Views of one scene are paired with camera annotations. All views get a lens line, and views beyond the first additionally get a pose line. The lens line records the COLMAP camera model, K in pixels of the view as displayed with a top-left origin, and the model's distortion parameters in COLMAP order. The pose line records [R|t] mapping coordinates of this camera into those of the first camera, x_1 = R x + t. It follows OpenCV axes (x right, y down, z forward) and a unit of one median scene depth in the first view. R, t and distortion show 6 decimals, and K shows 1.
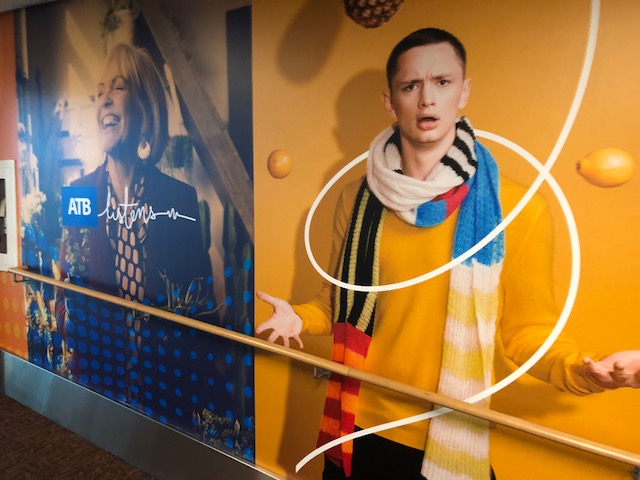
lens RADIAL K [[525.5, 0, 304.8], [0, 525.5, 241.8], [0, 0, 1]] dist [0.026765, -0.003389]
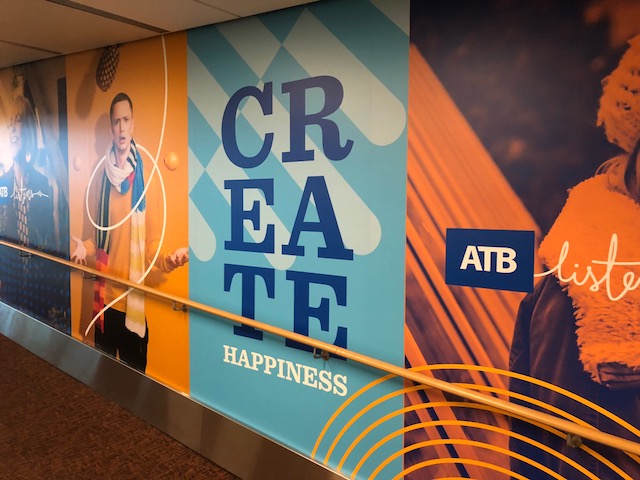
lens RADIAL K [[525.5, 0, 324.5], [0, 525.5, 239.0], [0, 0, 1]] dist [0.026765, -0.003389]
pose [[0.994703, 0.010033, -0.102305, 1.097539], [-0.013718, 0.999280, -0.035385, 0.184833], [0.101876, 0.036601, 0.994124, -0.795870]]
